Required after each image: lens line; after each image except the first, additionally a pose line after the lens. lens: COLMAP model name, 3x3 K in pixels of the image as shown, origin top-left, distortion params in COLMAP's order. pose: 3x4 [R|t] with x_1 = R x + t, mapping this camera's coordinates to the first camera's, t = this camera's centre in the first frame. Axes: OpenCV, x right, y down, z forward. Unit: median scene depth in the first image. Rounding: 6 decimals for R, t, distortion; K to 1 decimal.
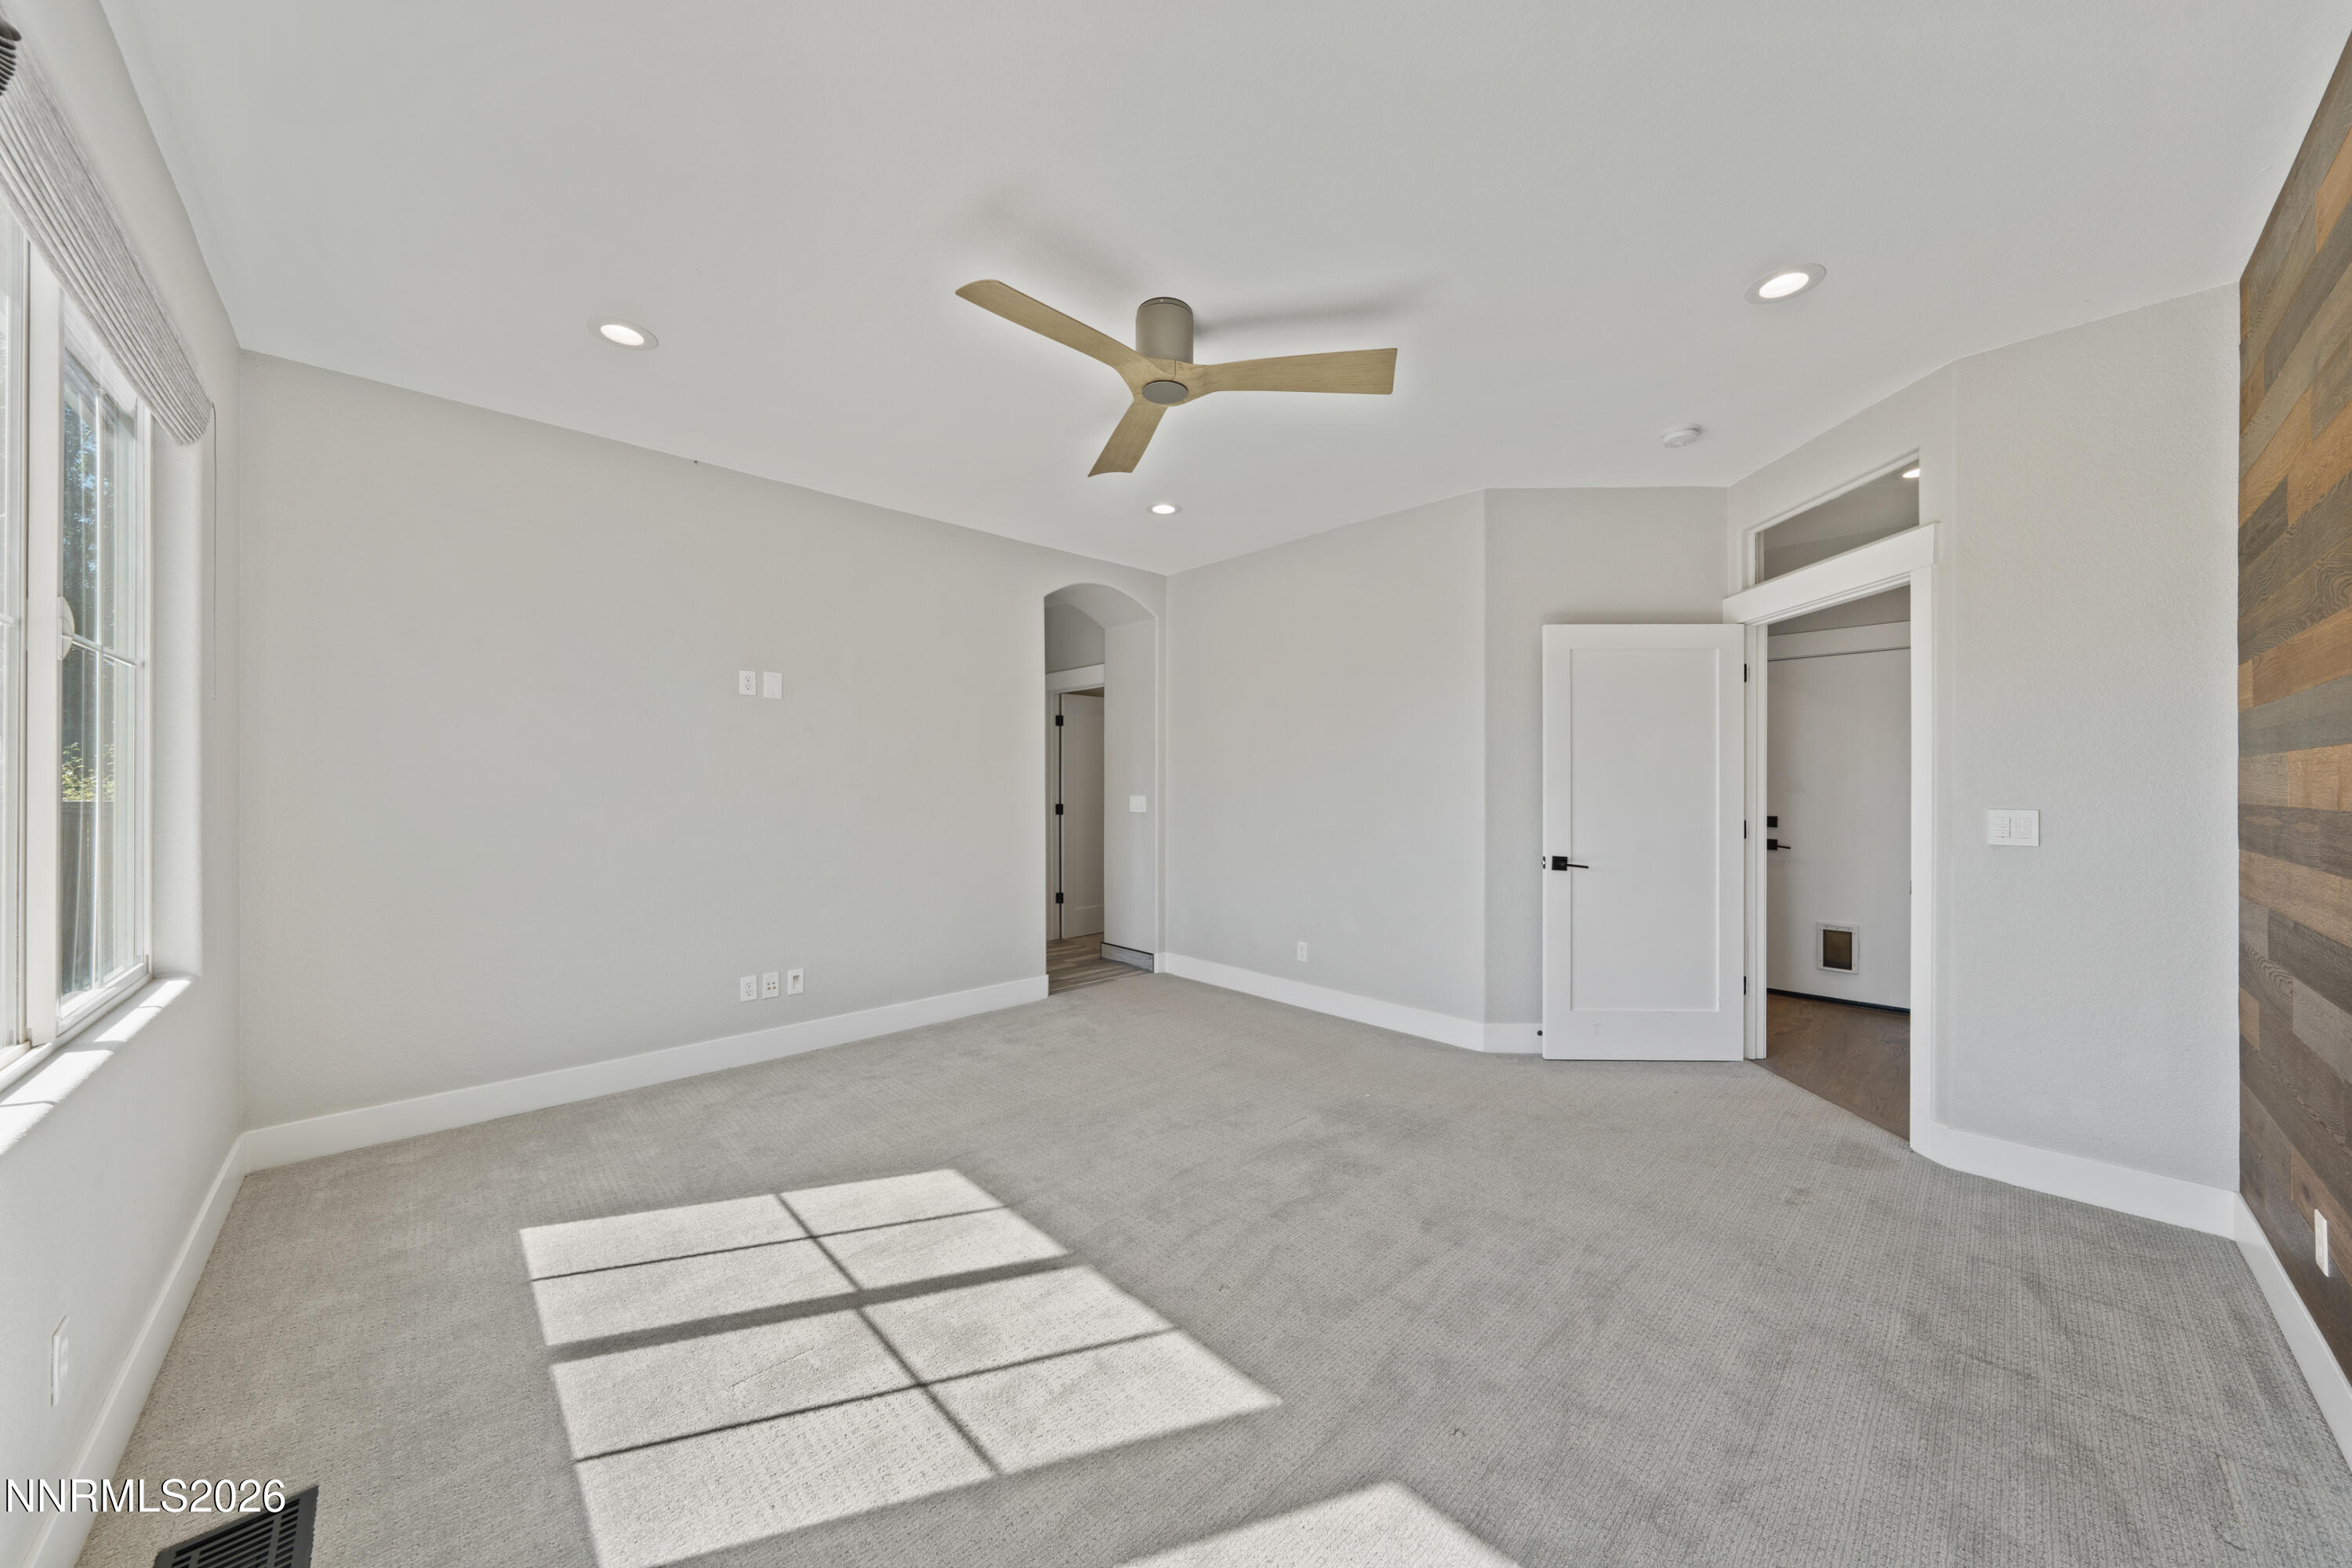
lens RADIAL K [[797.8, 0, 1181.5], [0, 797.8, 785.5], [0, 0, 1]] dist [-0.002168, -0.000249]
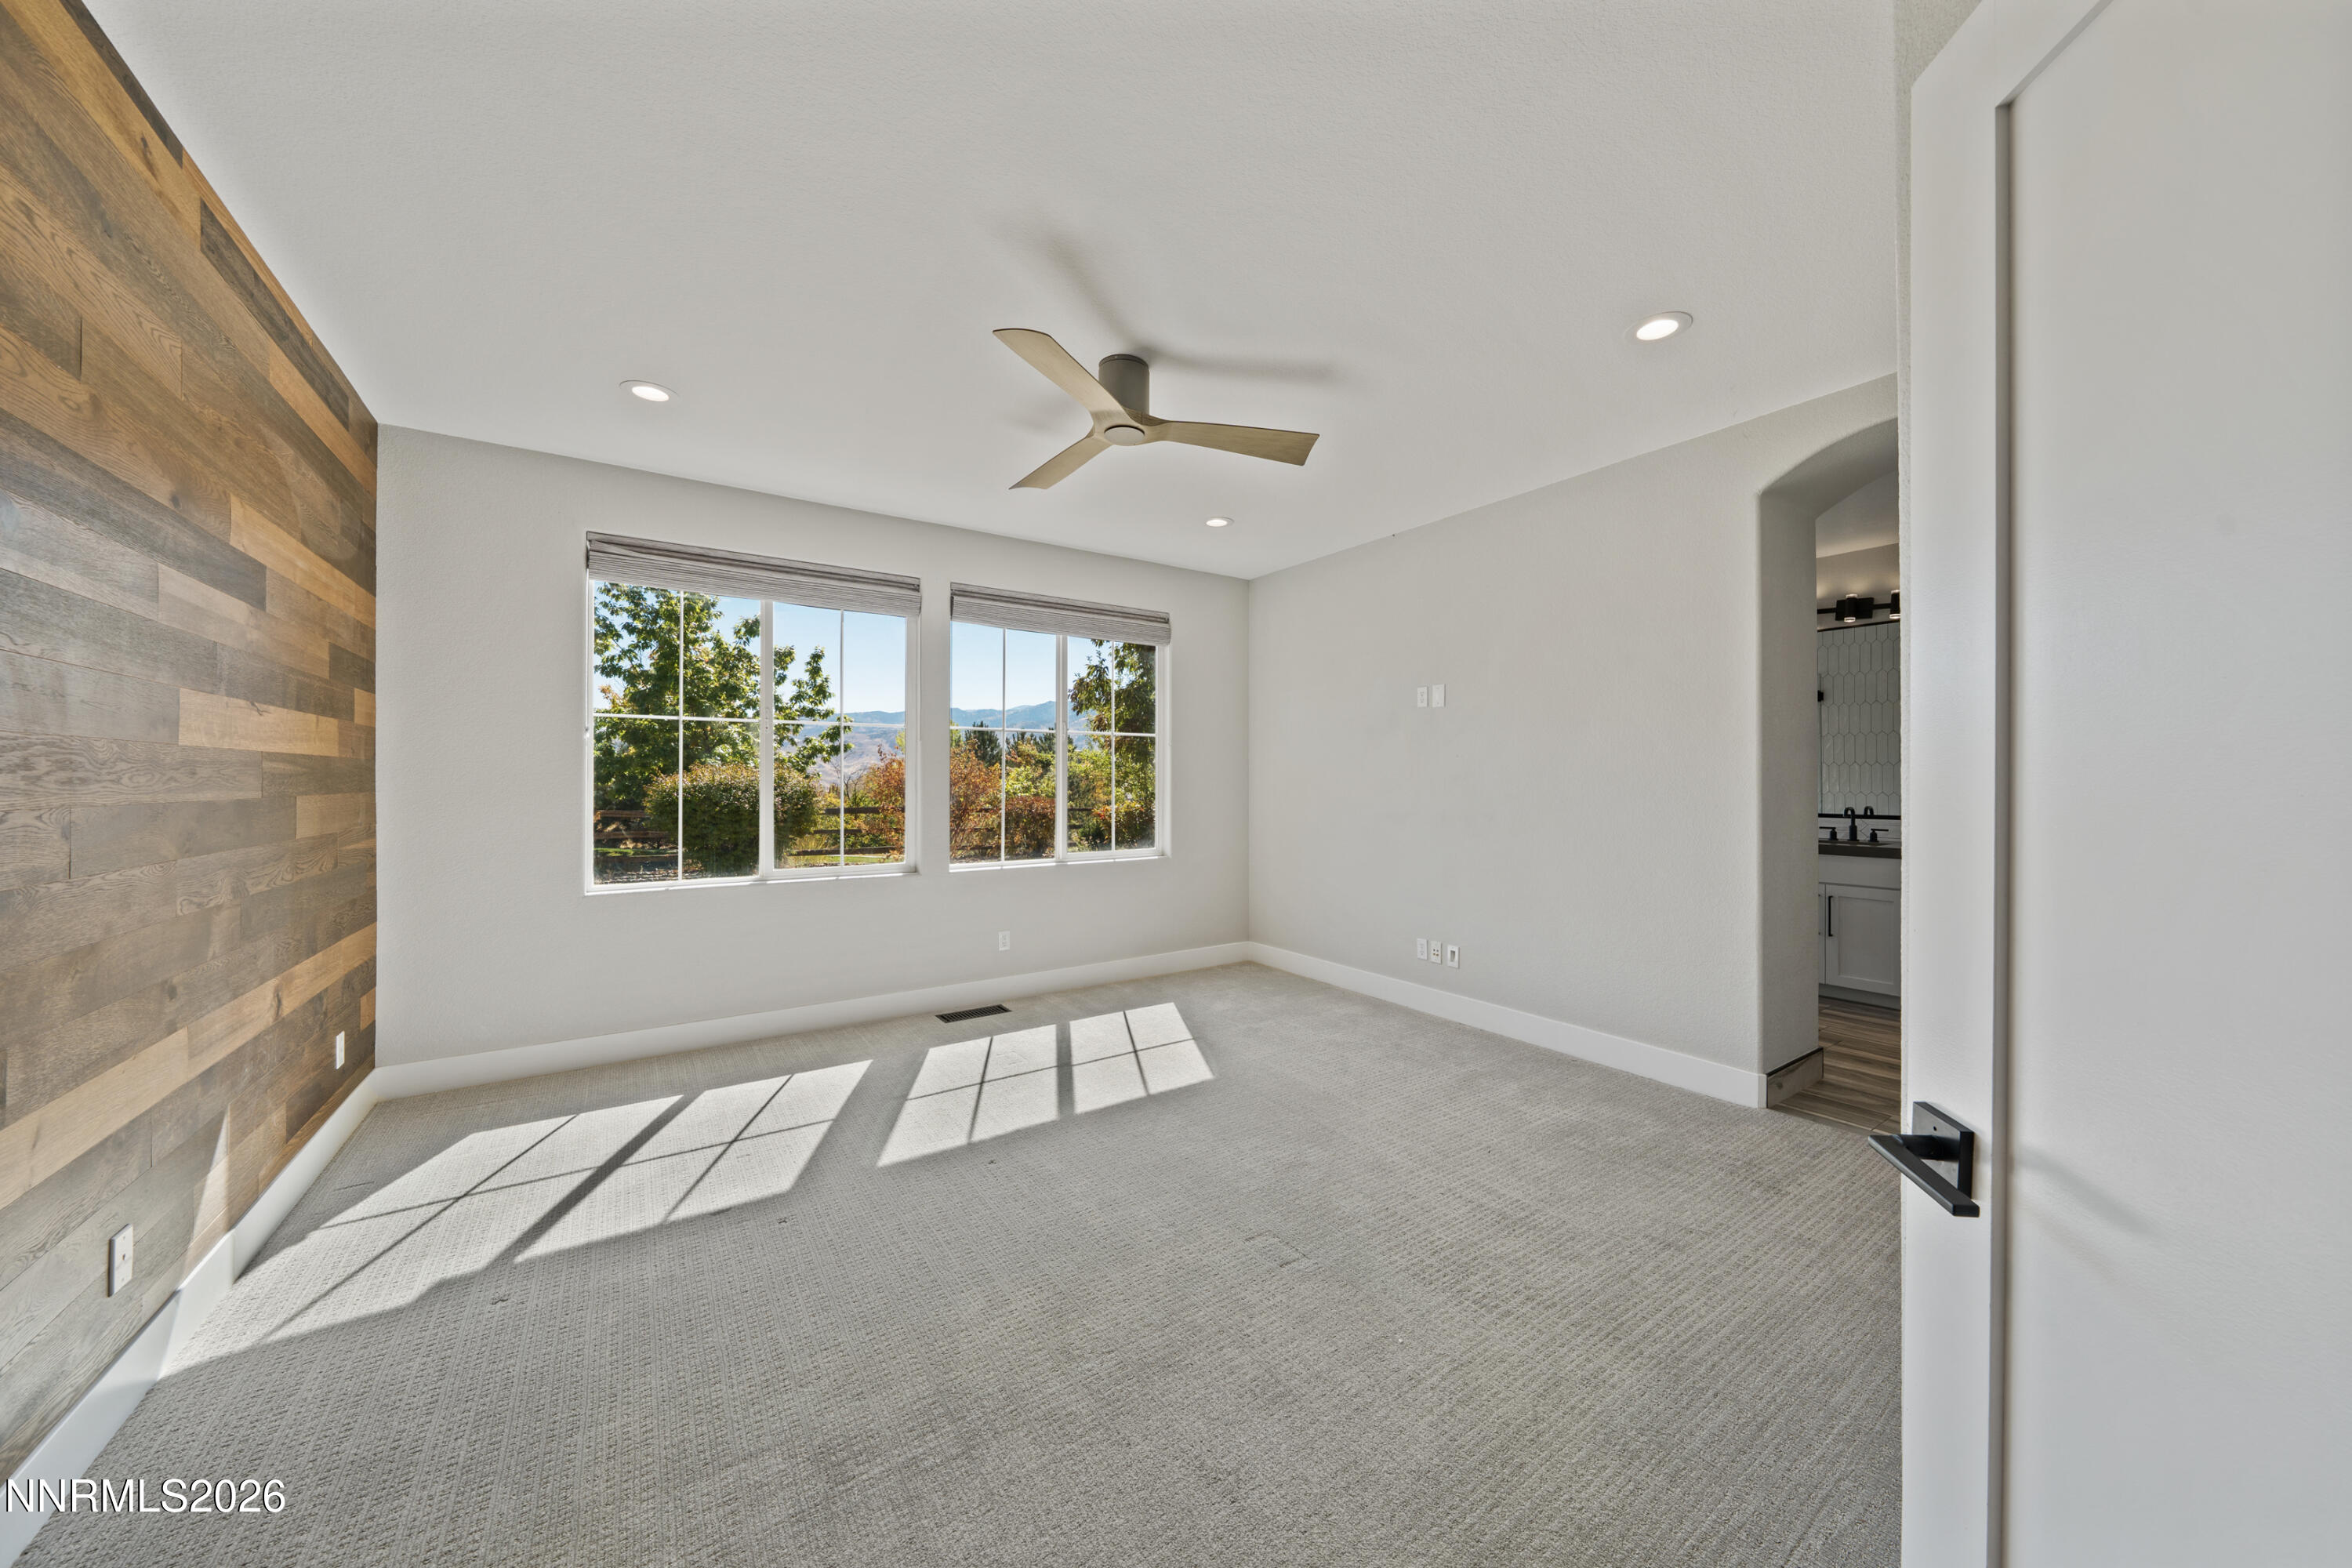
lens RADIAL K [[797.8, 0, 1181.5], [0, 797.8, 785.5], [0, 0, 1]] dist [-0.002168, -0.000249]
pose [[-0.161279, 0.003493, -0.986903, 0.754428], [-0.002122, 0.999990, 0.003886, 0.001583], [0.986907, 0.002721, -0.161270, 0.881467]]
